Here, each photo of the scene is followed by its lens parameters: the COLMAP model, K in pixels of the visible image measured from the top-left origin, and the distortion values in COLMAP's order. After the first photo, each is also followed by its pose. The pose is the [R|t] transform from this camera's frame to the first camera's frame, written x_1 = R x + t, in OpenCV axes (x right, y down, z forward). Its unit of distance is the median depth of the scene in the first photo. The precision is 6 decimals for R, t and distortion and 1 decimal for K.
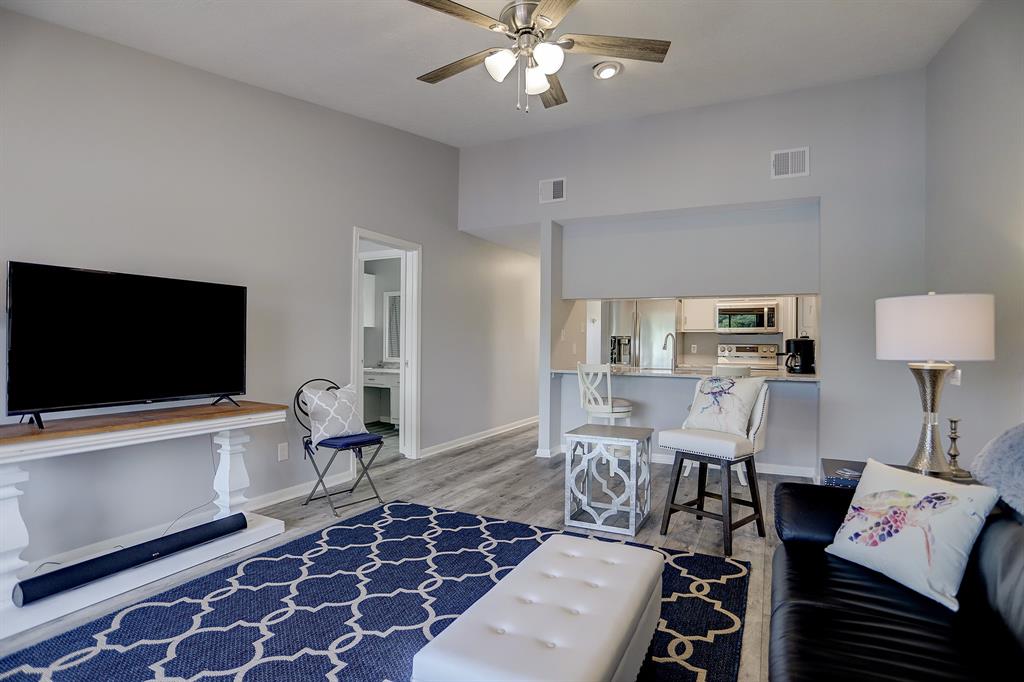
lens RADIAL K [[525.7, 0, 515.0], [0, 525.7, 343.5], [0, 0, 1]] dist [-0.059348, 0.020640]
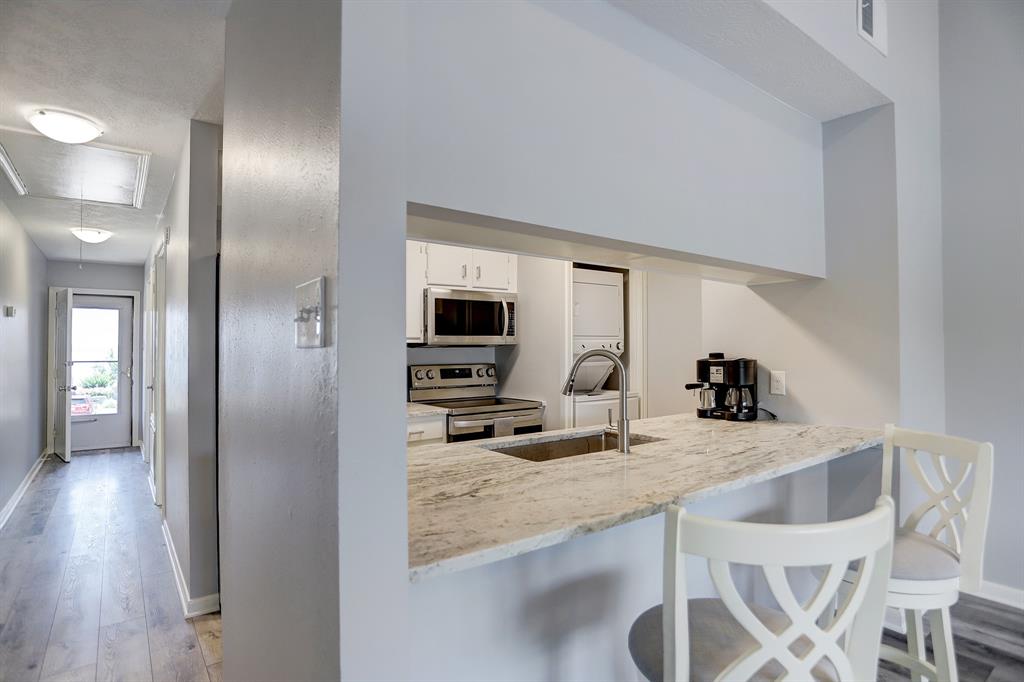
lens RADIAL K [[525.7, 0, 513.9], [0, 525.7, 337.9], [0, 0, 1]] dist [-0.059348, 0.020640]
pose [[0.447798, 0.000824, 0.894134, -0.037655], [0.004024, 0.999988, -0.002936, -0.026329], [-0.894126, 0.004913, 0.447789, 0.711915]]
